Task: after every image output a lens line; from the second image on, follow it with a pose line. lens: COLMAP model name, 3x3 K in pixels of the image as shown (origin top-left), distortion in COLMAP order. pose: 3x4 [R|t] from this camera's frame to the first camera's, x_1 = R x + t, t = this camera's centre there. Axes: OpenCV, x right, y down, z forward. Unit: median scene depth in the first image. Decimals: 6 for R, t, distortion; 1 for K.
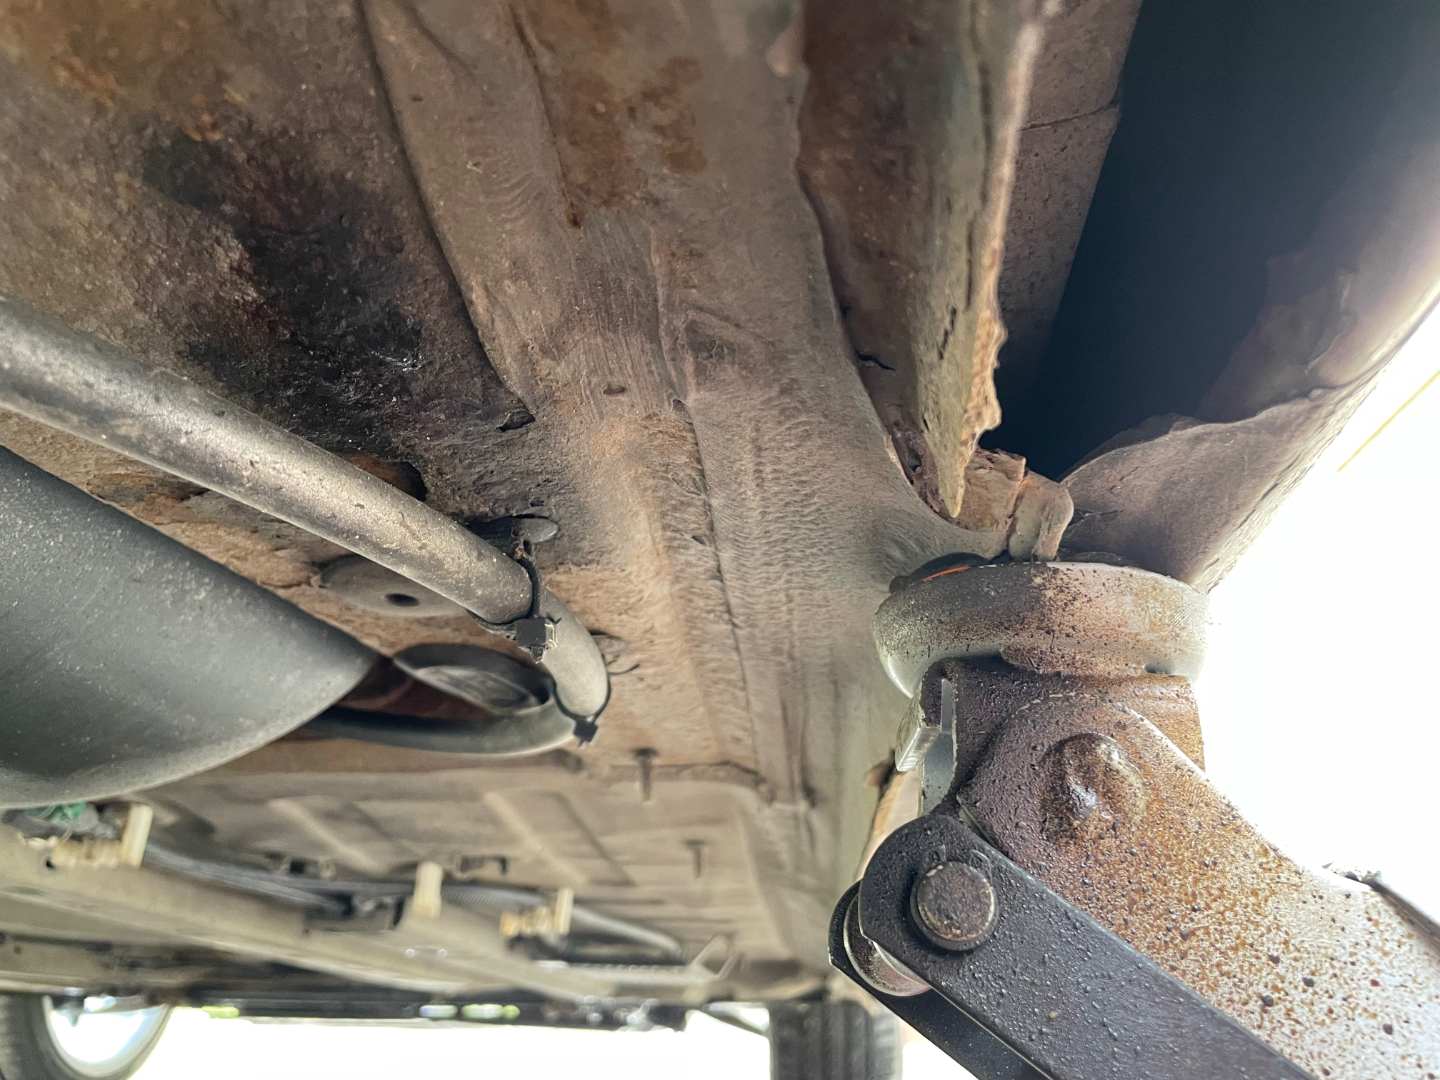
lens RADIAL K [[1098.1, 0, 710.2], [0, 1098.1, 540.1], [0, 0, 1]] dist [0.039058, -0.070935]
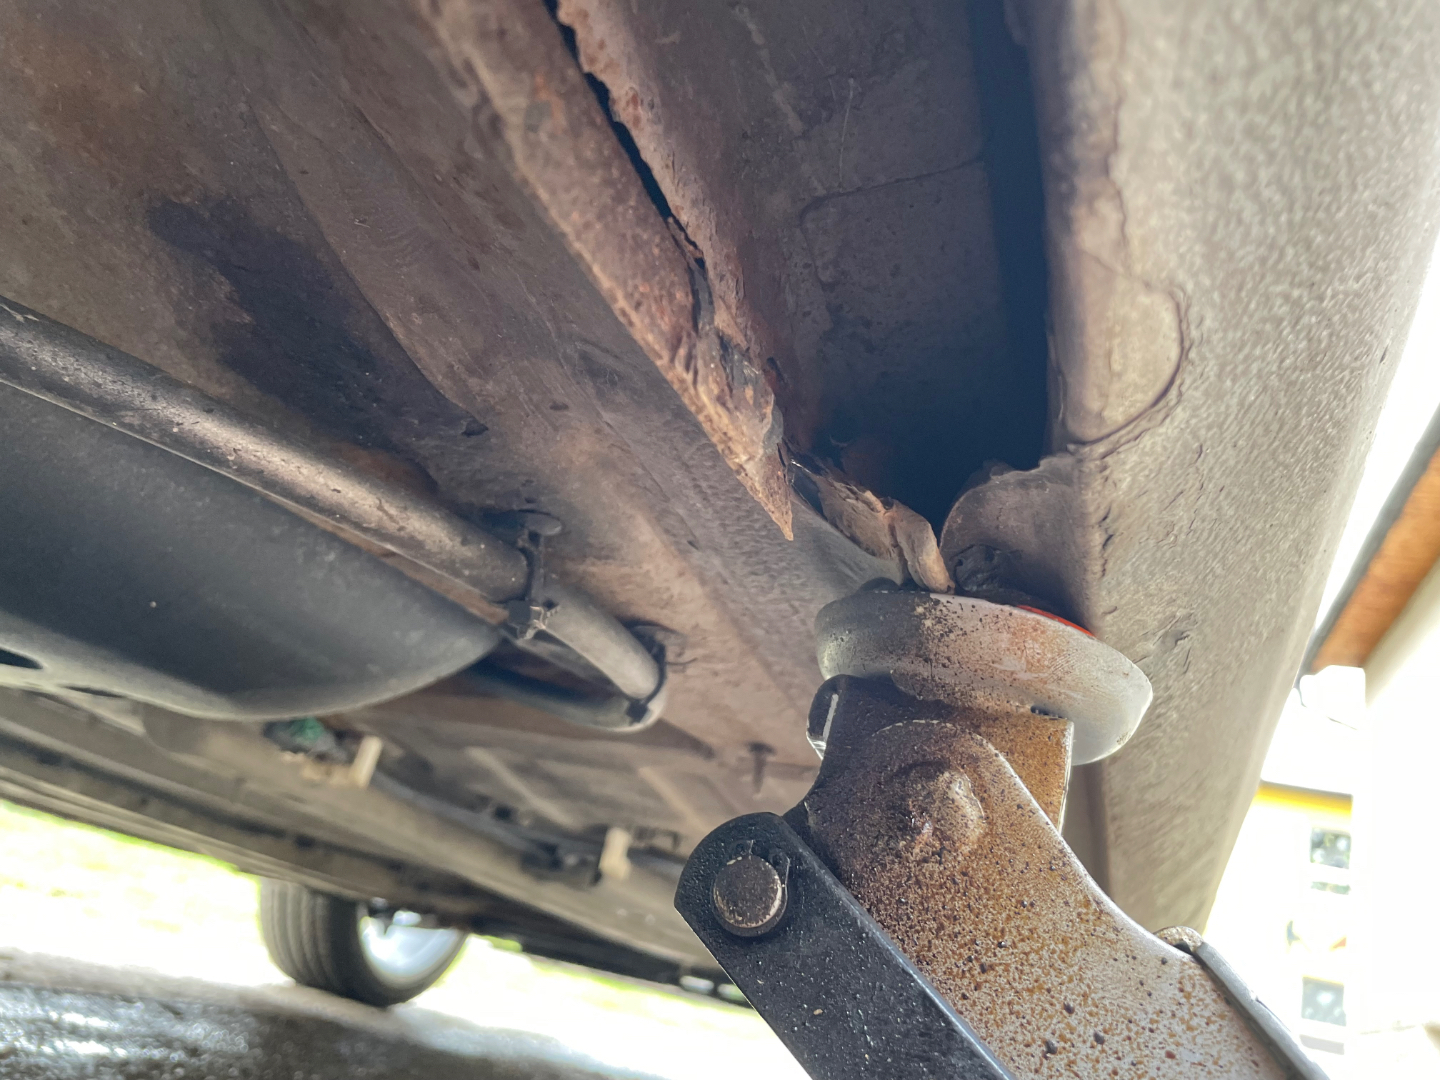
lens RADIAL K [[1098.1, 0, 729.8], [0, 1098.1, 531.2], [0, 0, 1]] dist [0.039058, -0.070935]
pose [[0.956785, 0.082894, -0.278732, 0.439305], [-0.086600, 0.996243, -0.000986, -0.022281], [0.277603, 0.025081, 0.960368, -0.053323]]
